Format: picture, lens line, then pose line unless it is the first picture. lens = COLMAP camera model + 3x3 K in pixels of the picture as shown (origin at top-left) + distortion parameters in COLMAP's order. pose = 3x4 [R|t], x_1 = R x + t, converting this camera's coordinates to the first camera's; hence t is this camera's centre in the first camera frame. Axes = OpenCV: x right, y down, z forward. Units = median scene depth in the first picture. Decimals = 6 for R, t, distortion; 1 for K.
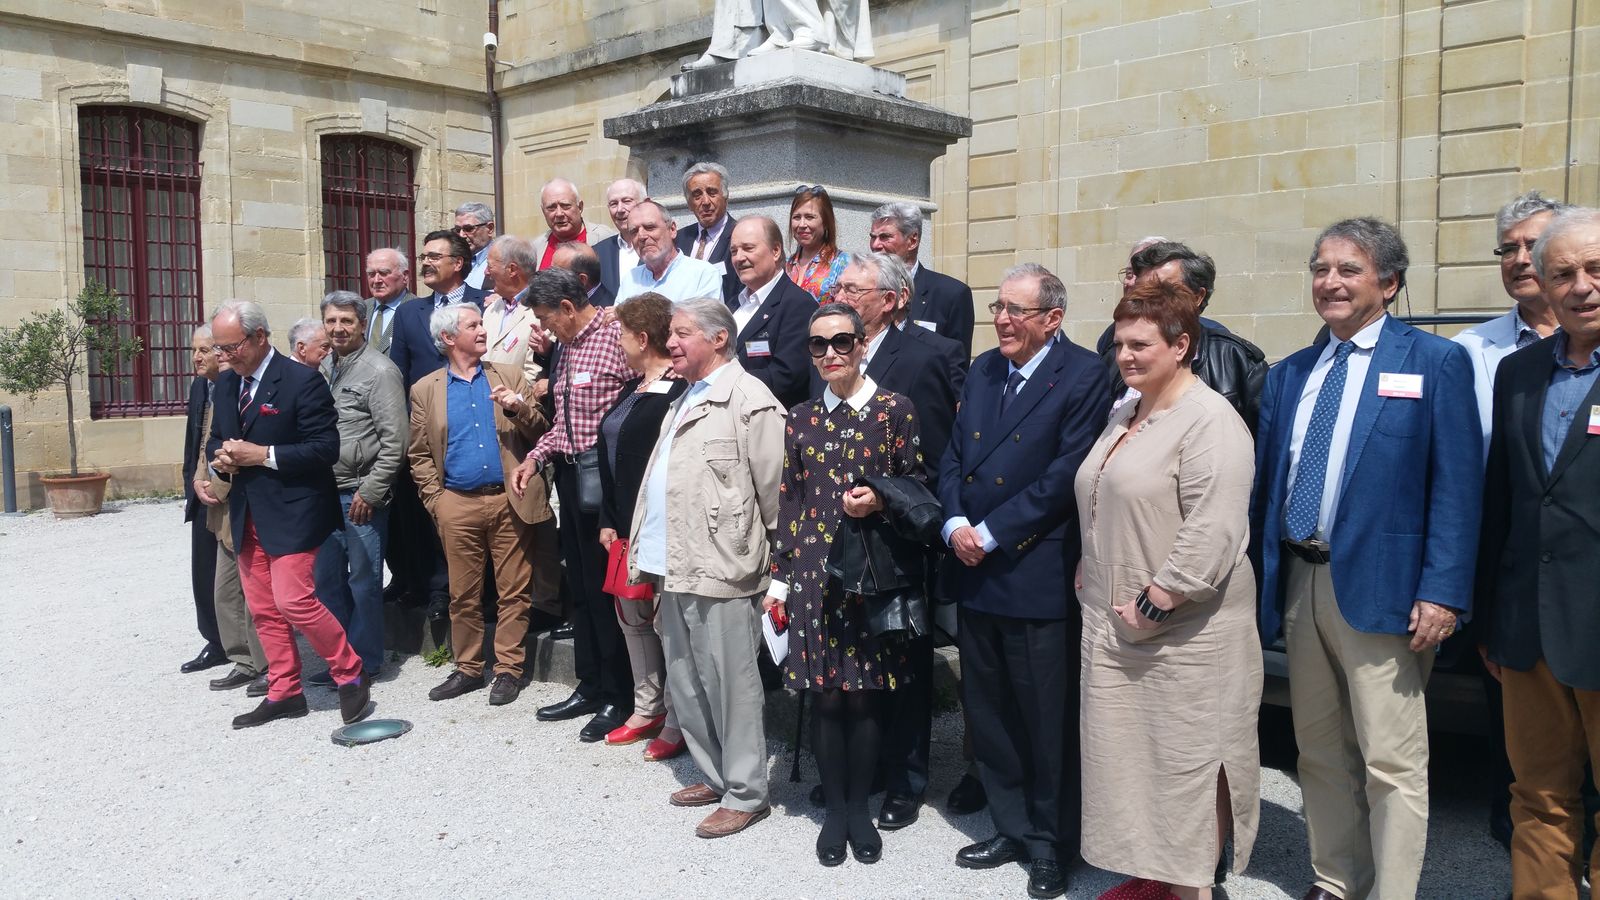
lens RADIAL K [[1326.5, 0, 812.3], [0, 1326.5, 464.1], [0, 0, 1]] dist [0.080068, -0.151788]
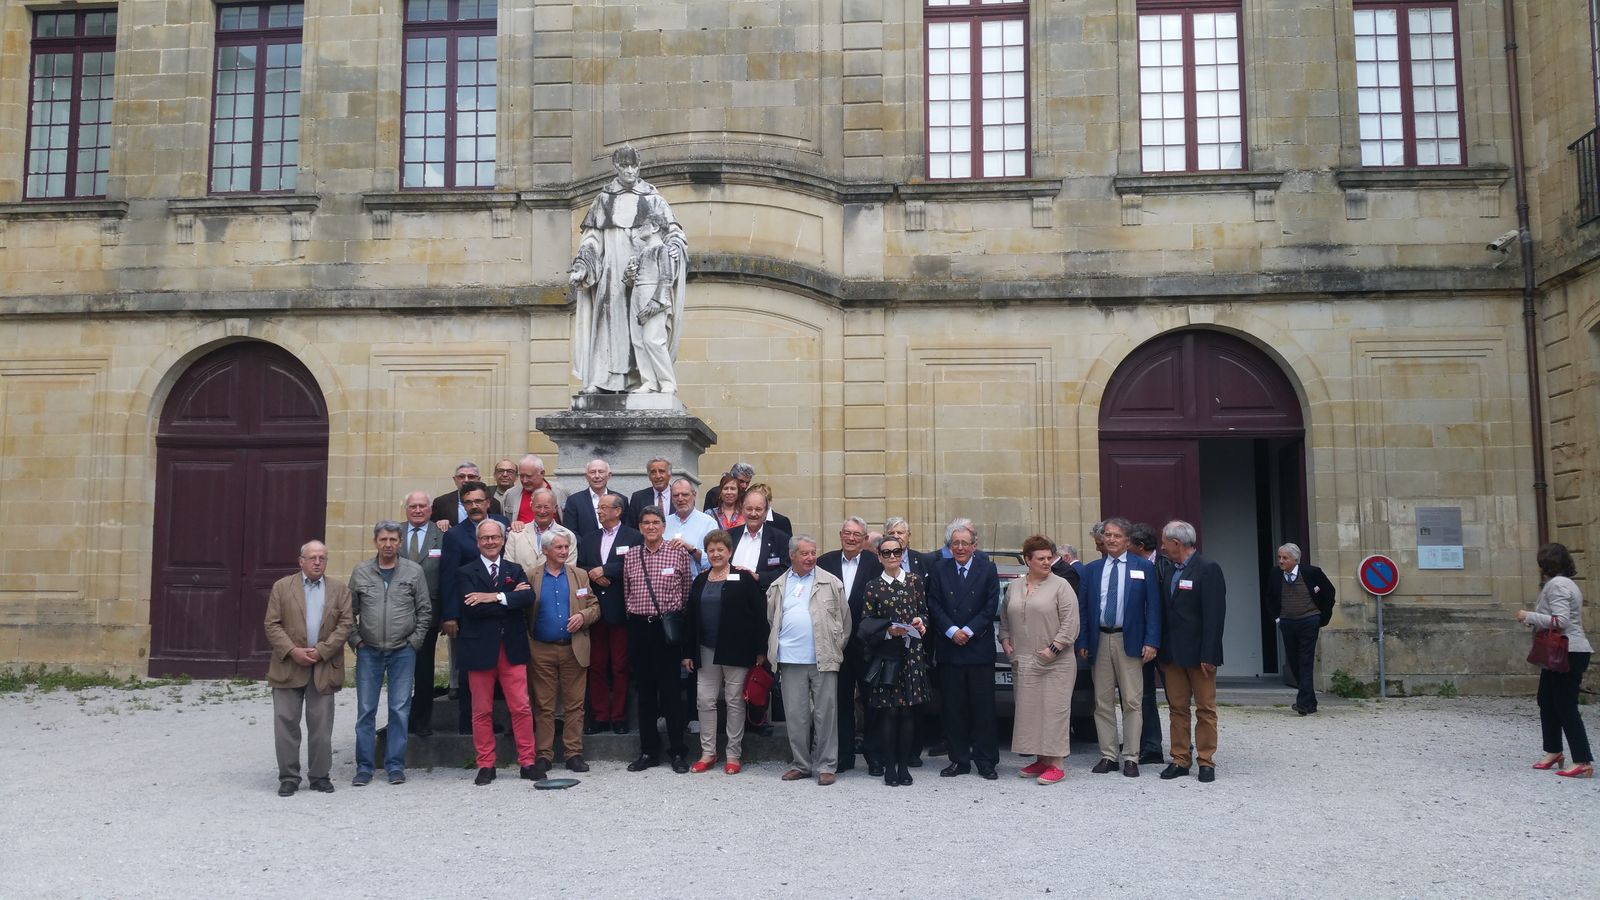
lens RADIAL K [[1326.5, 0, 791.6], [0, 1326.5, 454.3], [0, 0, 1]] dist [0.080068, -0.151788]
pose [[0.781630, 0.073805, 0.619361, -0.665018], [0.041374, 0.984653, -0.169548, 0.051557], [-0.622369, 0.158149, 0.766580, -0.300146]]
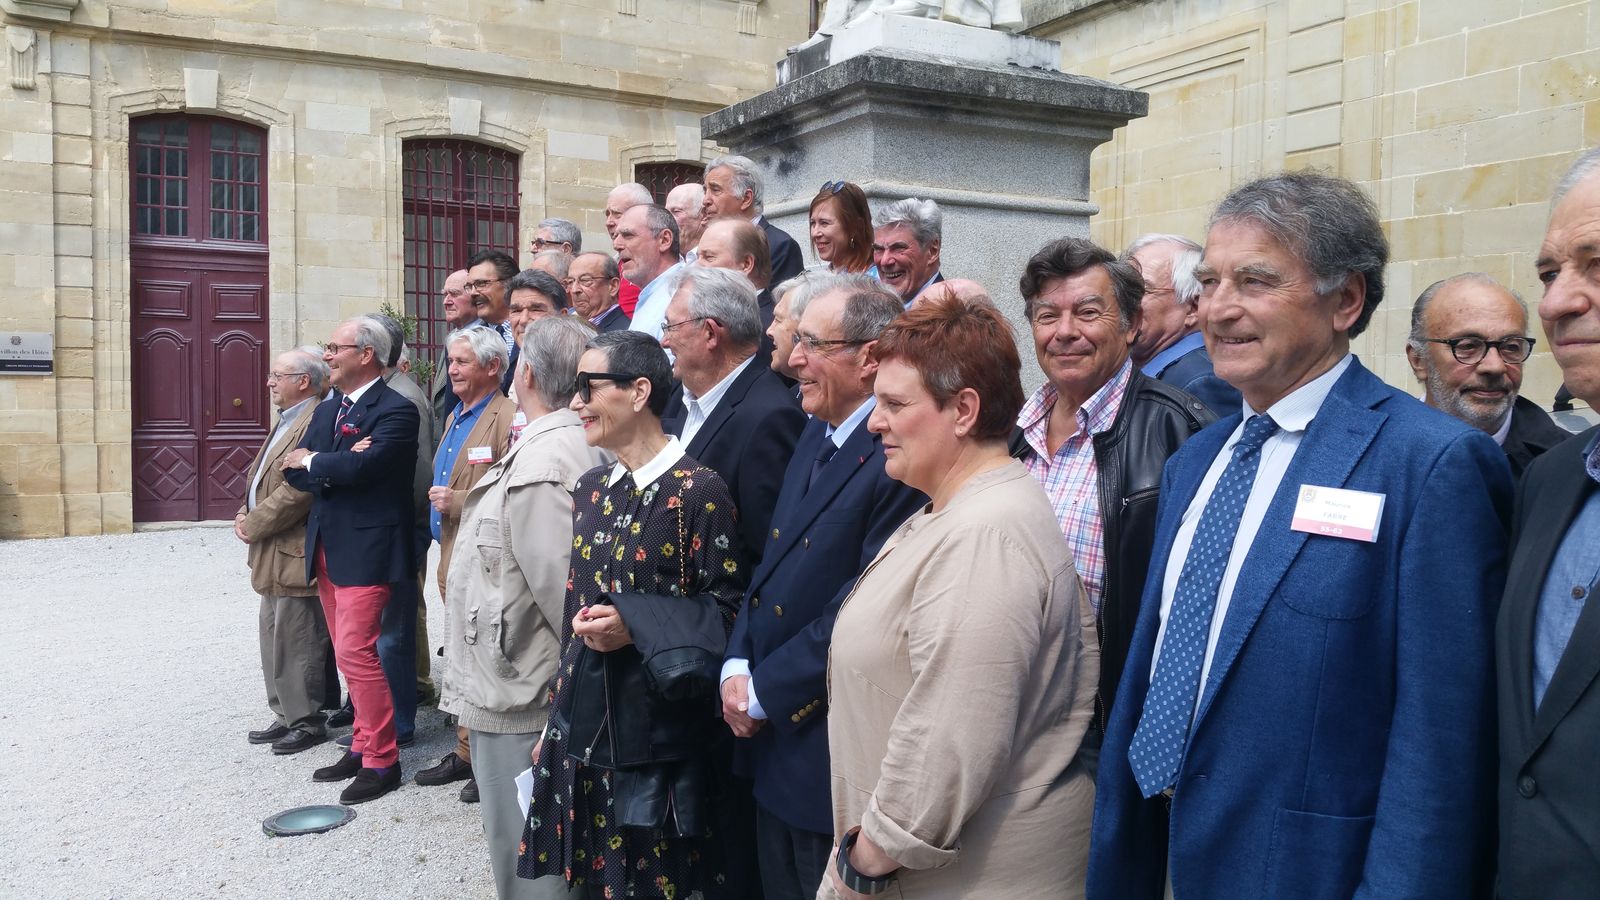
lens RADIAL K [[1326.5, 0, 780.3], [0, 1326.5, 482.8], [0, 0, 1]] dist [0.080068, -0.151788]
pose [[0.947558, 0.042685, -0.316722, 0.124104], [-0.044171, 0.999021, 0.002490, -0.019102], [0.316518, 0.011631, 0.948515, 0.144205]]
